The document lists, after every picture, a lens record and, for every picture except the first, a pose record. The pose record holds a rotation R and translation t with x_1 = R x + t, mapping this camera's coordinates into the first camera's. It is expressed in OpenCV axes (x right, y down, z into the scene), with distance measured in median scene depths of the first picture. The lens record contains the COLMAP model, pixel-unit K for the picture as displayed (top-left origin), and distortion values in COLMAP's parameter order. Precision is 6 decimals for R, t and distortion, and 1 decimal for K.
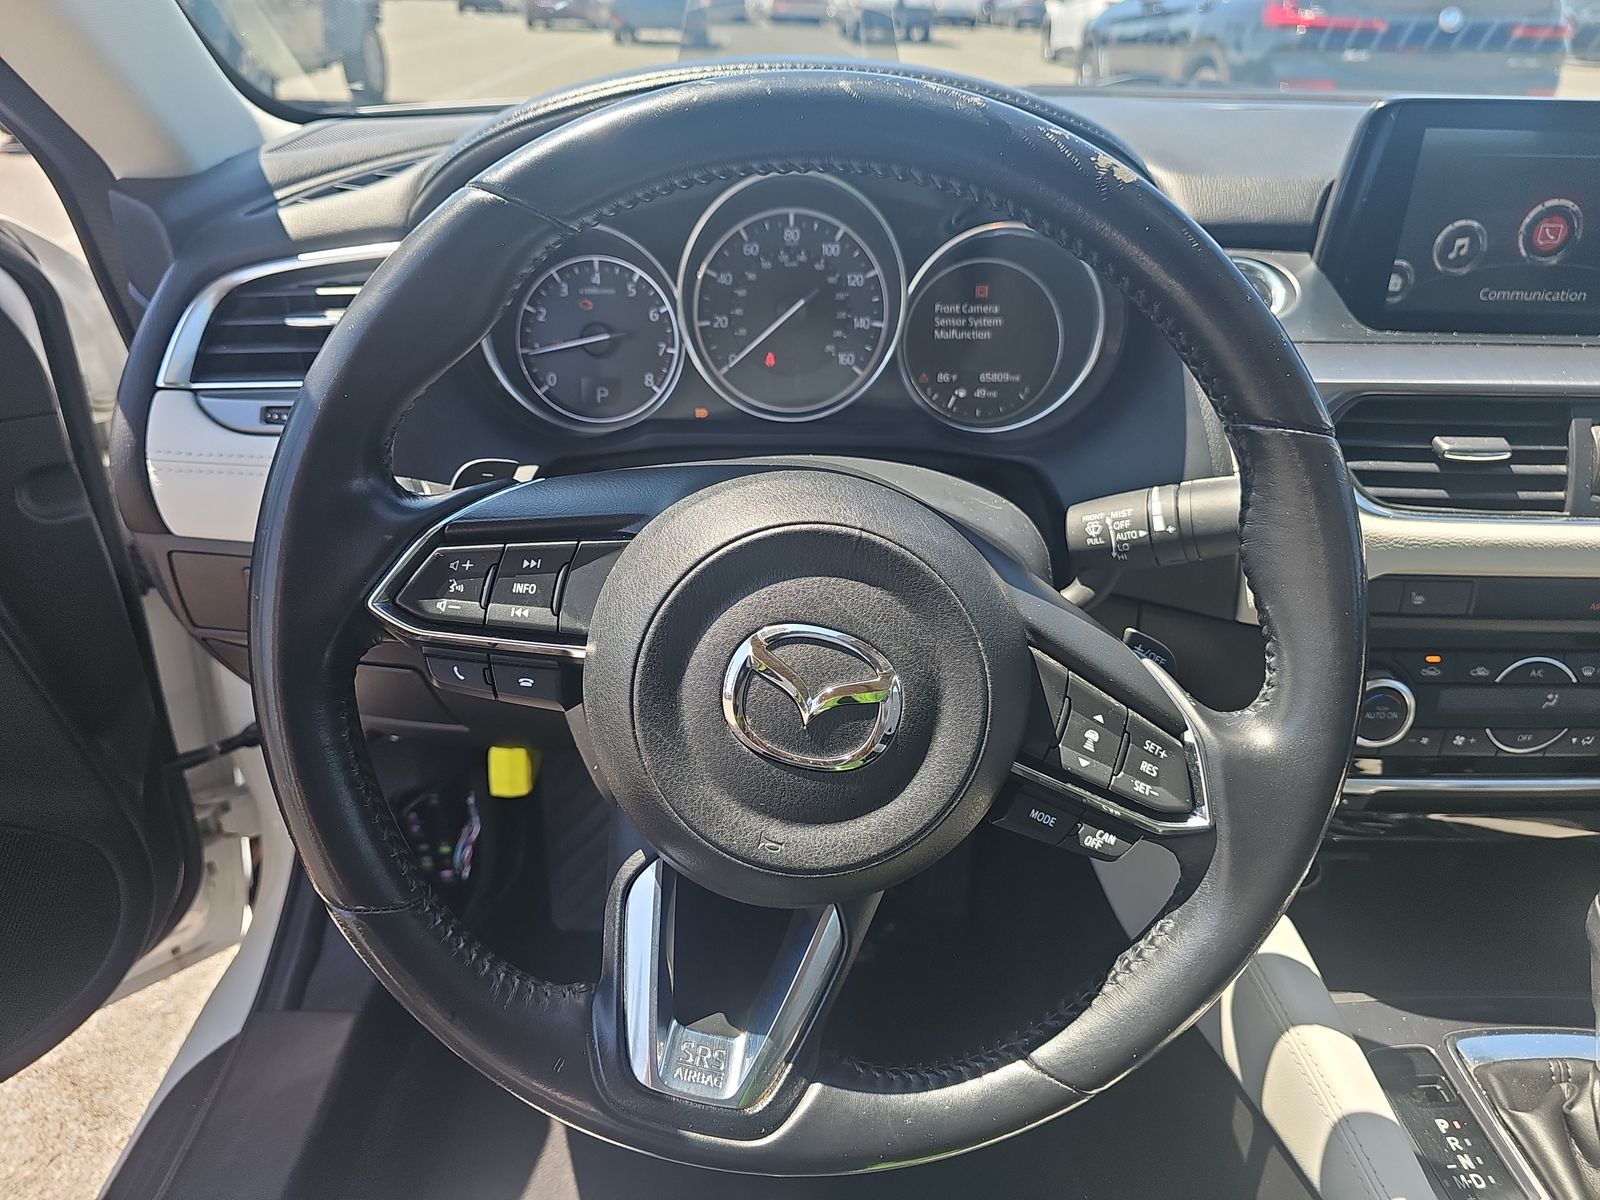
lens RADIAL K [[1062.2, 0, 800.0], [0, 1062.2, 600.0], [0, 0, 1]] dist [0.037451, -0.021785]
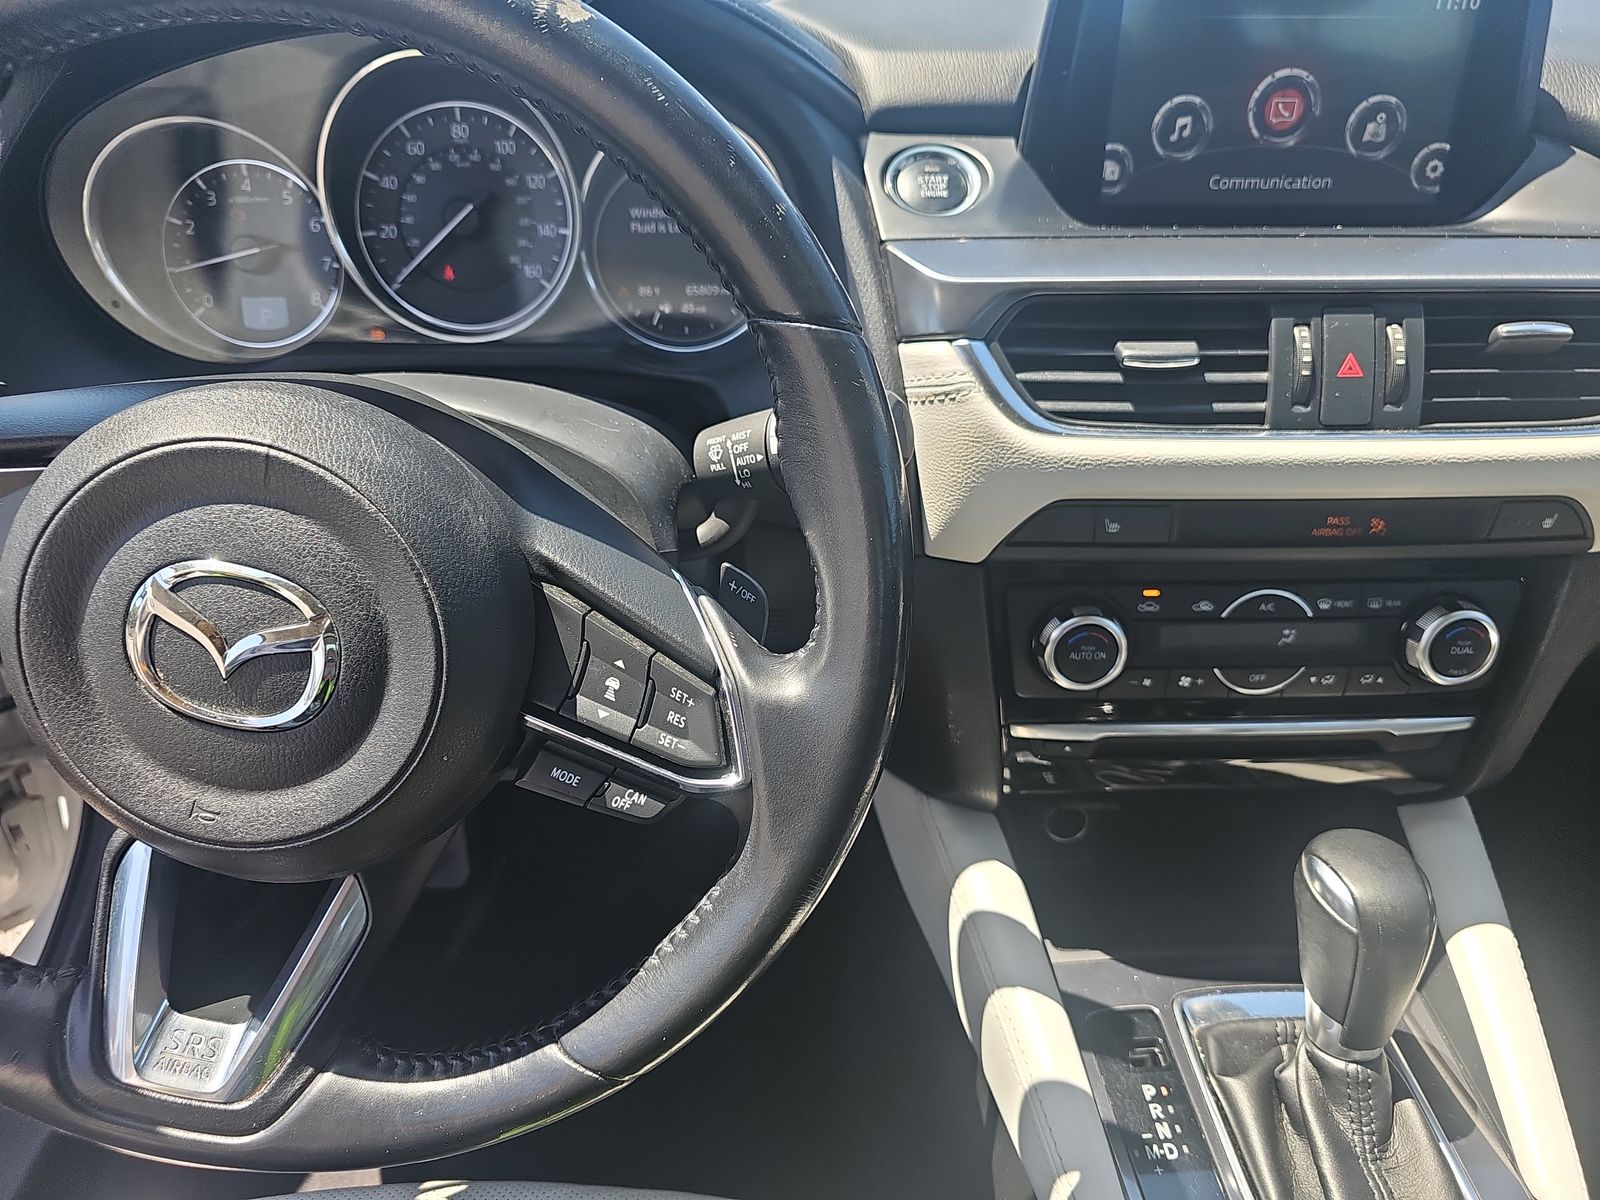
lens RADIAL K [[1055.5, 0, 800.2], [0, 1055.5, 616.0], [0, 0, 1]] dist [0.072434, -0.088035]
pose [[0.999759, -0.015725, -0.015351, 0.324922], [0.016622, 0.998050, 0.060171, 0.015859], [0.014375, -0.060412, 0.998070, 0.097917]]
